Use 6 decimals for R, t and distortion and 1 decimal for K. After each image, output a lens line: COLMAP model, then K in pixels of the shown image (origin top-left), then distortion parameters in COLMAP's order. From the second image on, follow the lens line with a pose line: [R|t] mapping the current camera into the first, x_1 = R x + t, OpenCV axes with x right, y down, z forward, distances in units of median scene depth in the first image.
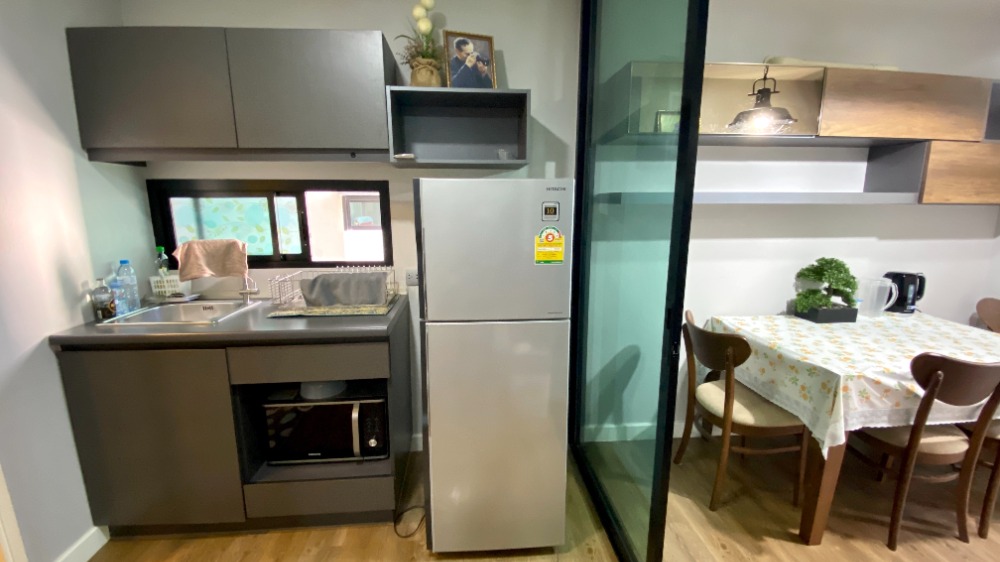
lens RADIAL K [[404.7, 0, 500.0], [0, 404.7, 281.0], [0, 0, 1]] dist [0.017626, -0.018773]
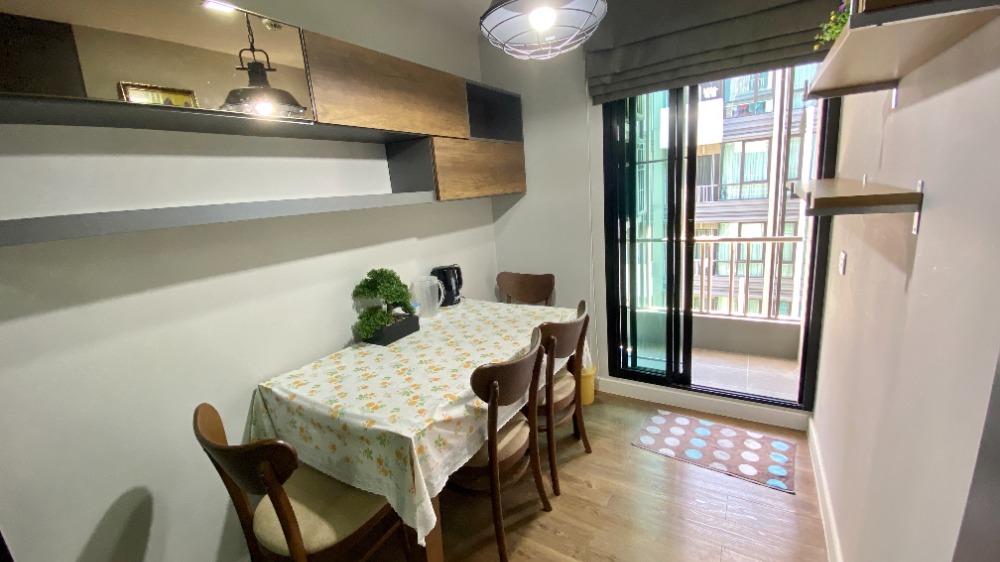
lens RADIAL K [[400.6, 0, 500.0], [0, 400.6, 281.0], [0, 0, 1]] dist [0.032534, -0.027832]
pose [[0.598046, -0.218036, 0.771233, 0.336211], [0.223298, 0.969510, 0.100936, -0.069910], [-0.769726, 0.111850, 0.628499, 0.293091]]
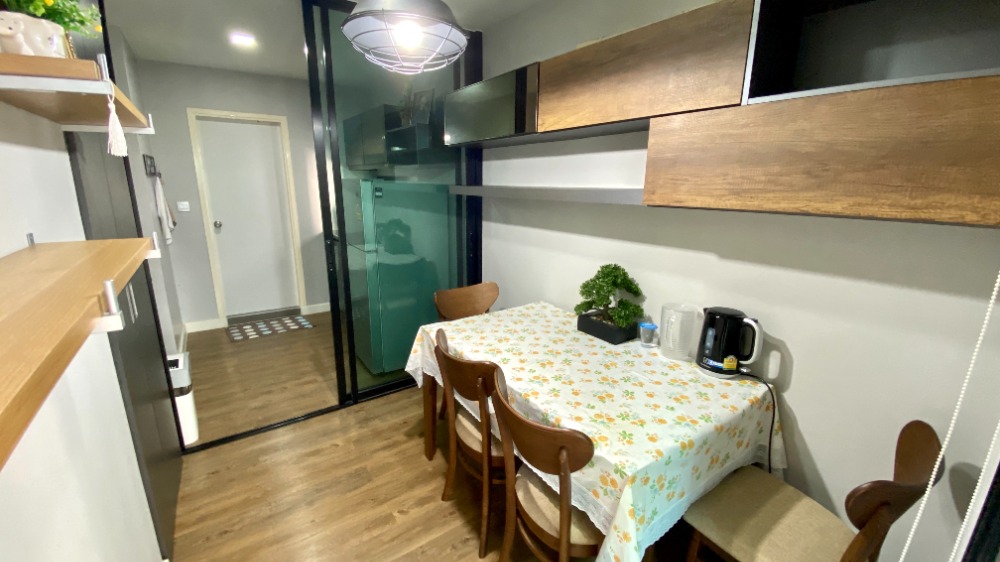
lens RADIAL K [[404.7, 0, 500.0], [0, 404.7, 281.0], [0, 0, 1]] dist [0.017626, -0.018773]
pose [[0.502894, 0.216387, -0.836824, 1.635416], [-0.169847, 0.974019, 0.149793, -0.127006], [0.847496, 0.066802, 0.526582, 0.403578]]
